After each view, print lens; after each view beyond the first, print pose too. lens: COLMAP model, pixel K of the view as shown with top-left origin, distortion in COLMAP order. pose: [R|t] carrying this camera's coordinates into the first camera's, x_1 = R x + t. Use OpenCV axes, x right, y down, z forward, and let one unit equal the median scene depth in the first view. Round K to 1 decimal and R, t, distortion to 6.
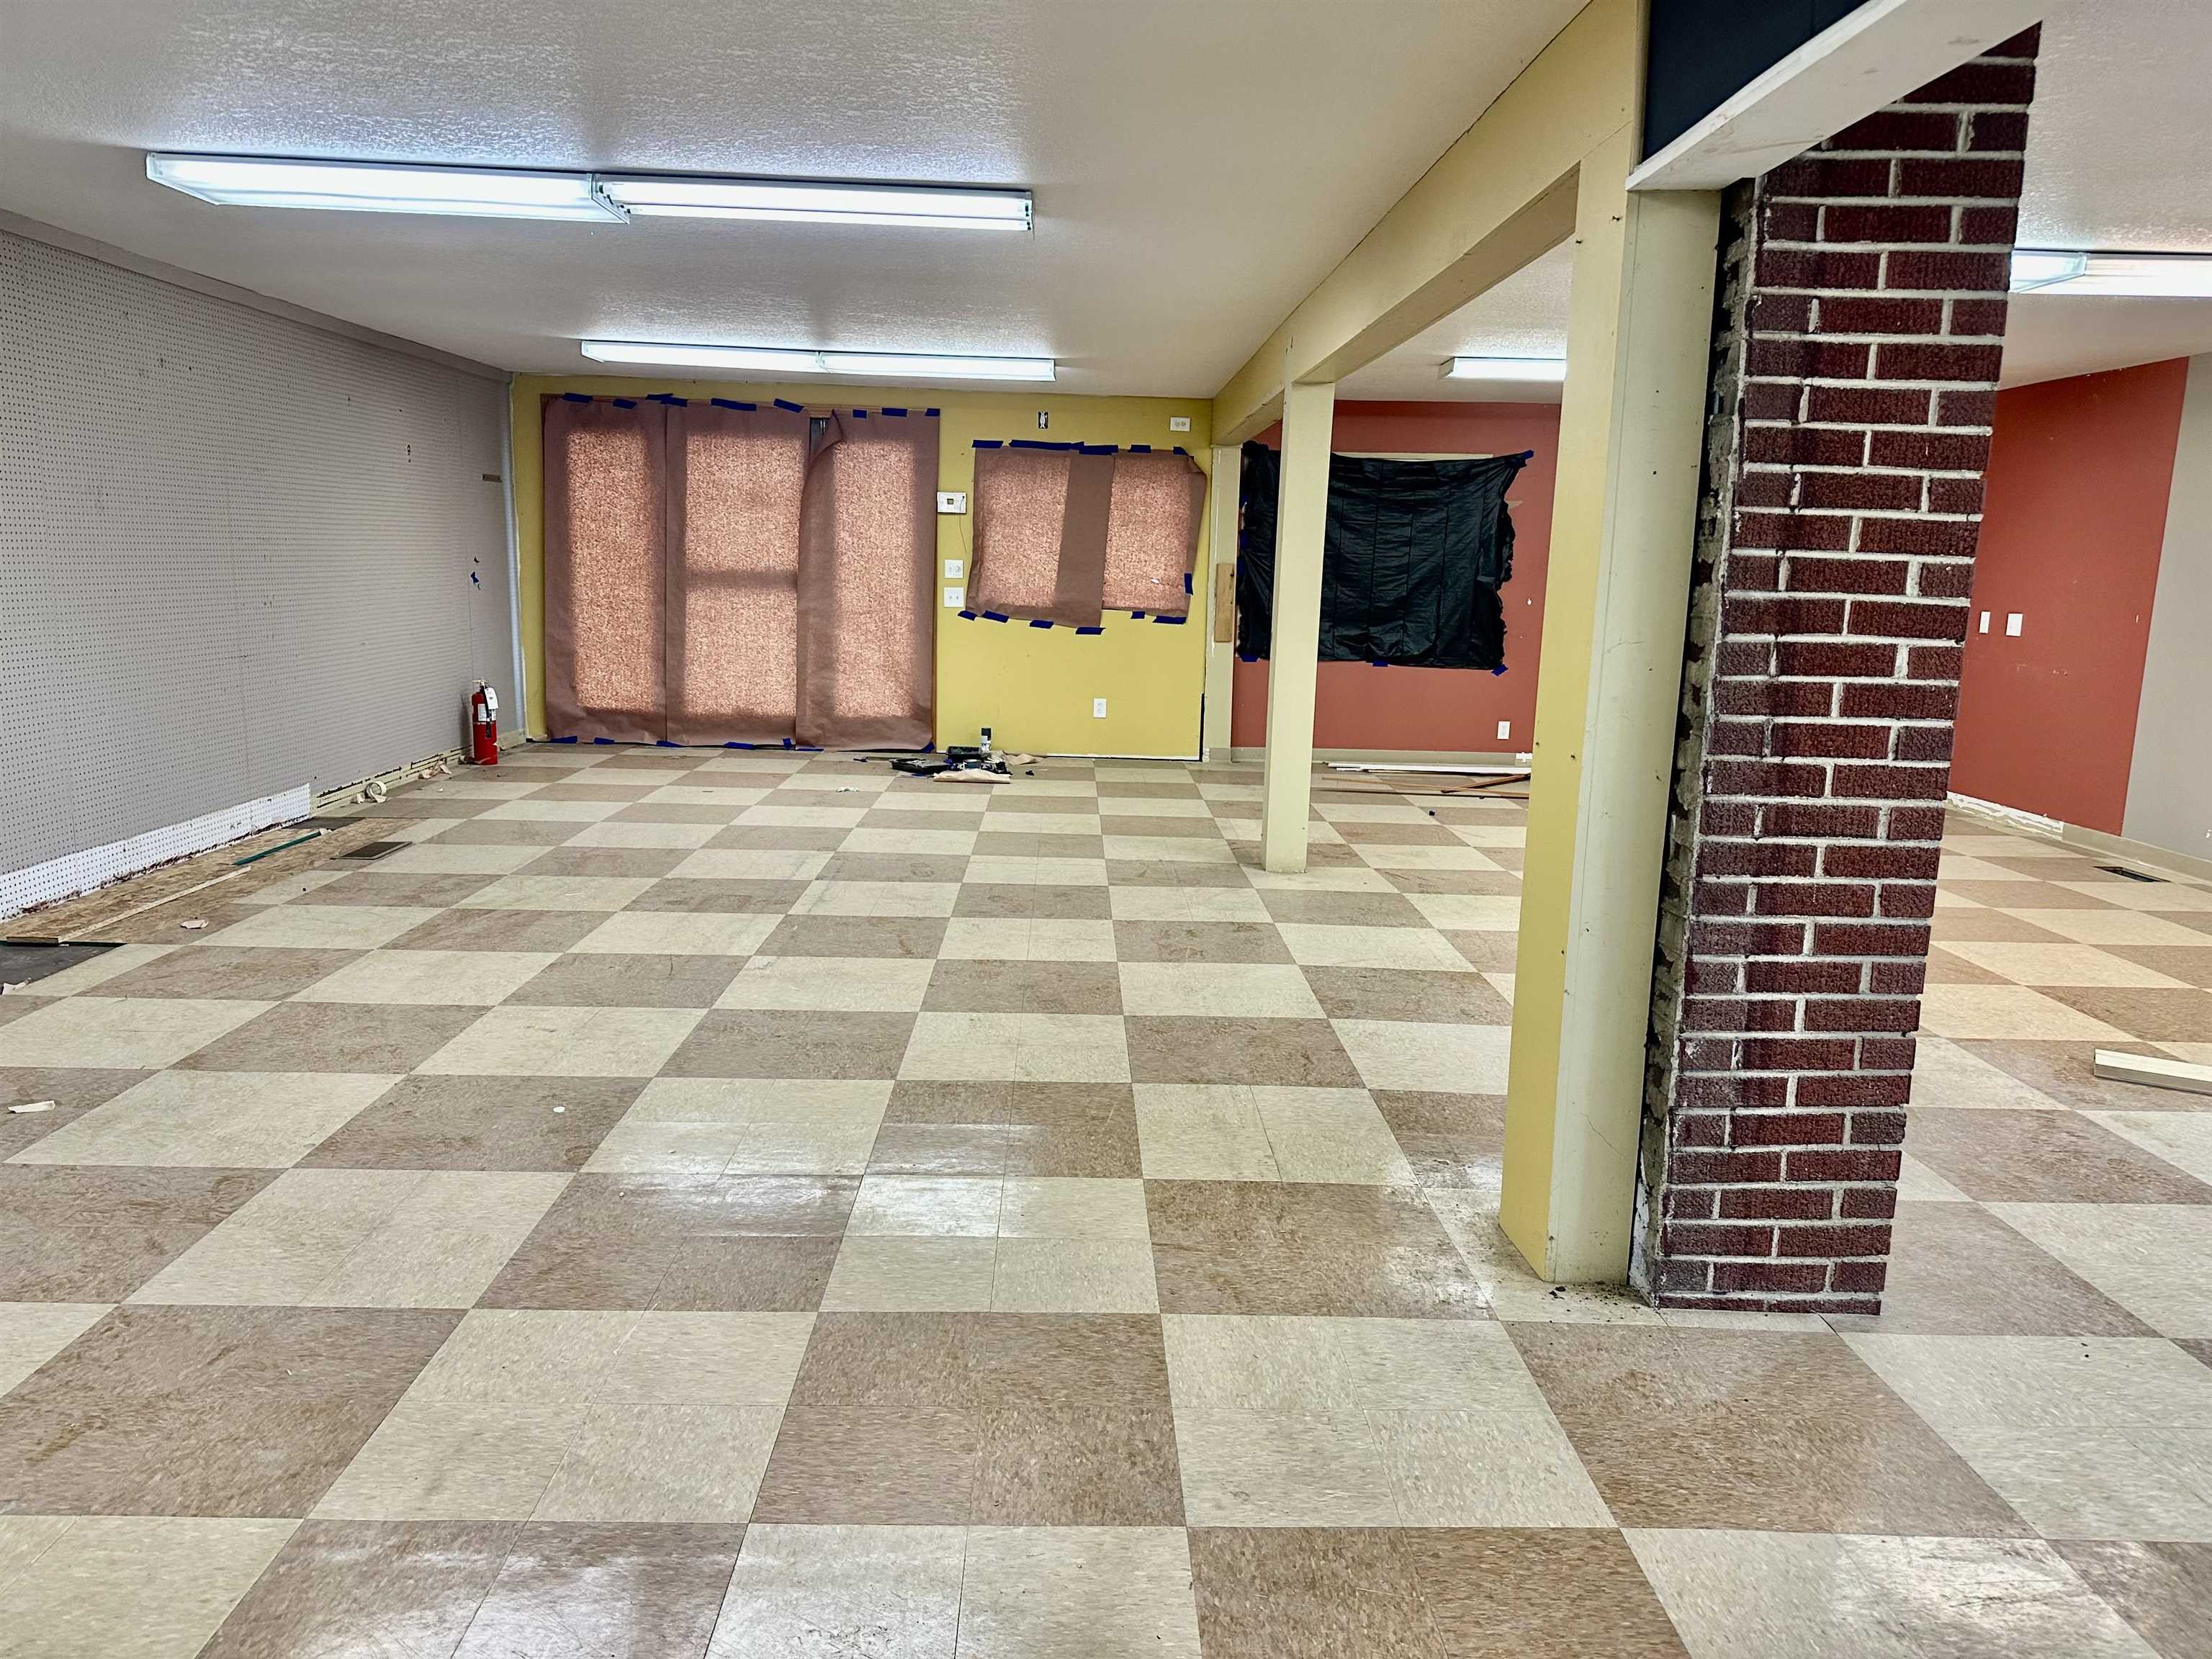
lens RADIAL K [[1542.1, 0, 1106.0], [0, 1542.1, 829.5], [0, 0, 1]] dist [0.140103, -0.242555]
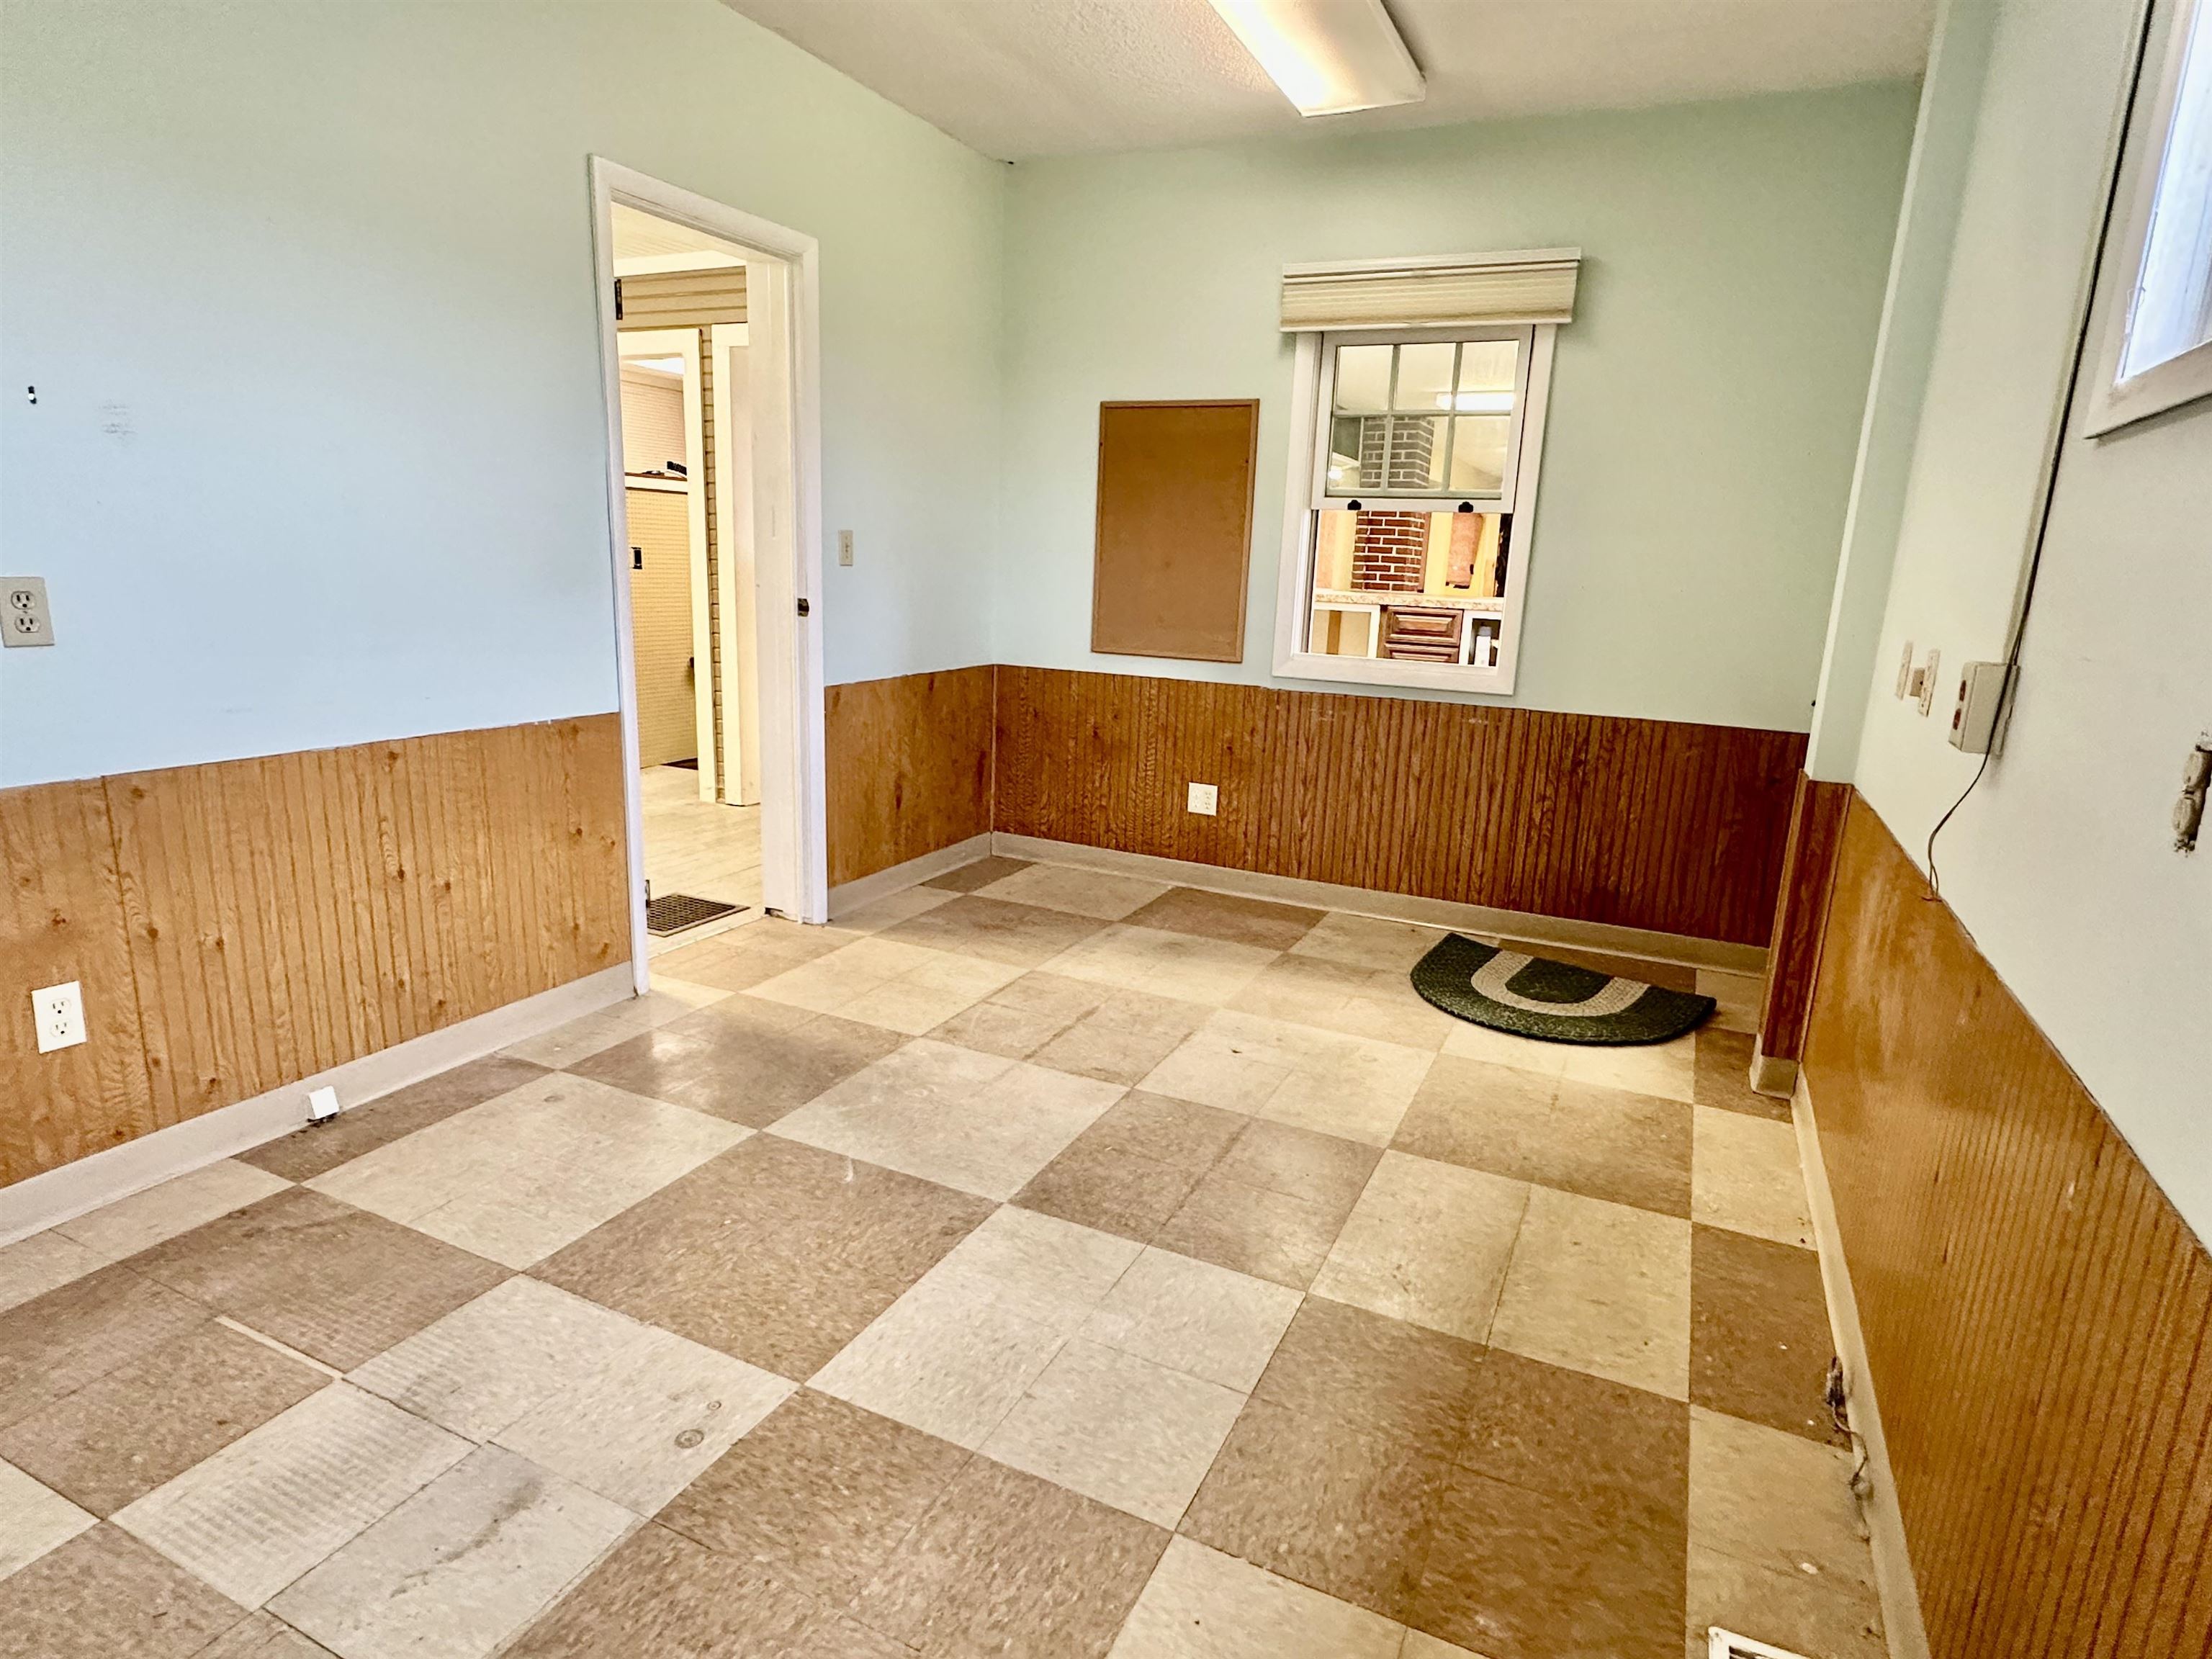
lens RADIAL K [[1217.2, 0, 1103.1], [0, 1217.2, 835.5], [0, 0, 1]] dist [0.003481, -0.001828]
pose [[0.892024, 0.107295, -0.439069, 0.365573], [-0.089339, 0.994105, 0.061425, 0.137551], [0.443071, -0.015567, 0.896351, -0.675754]]
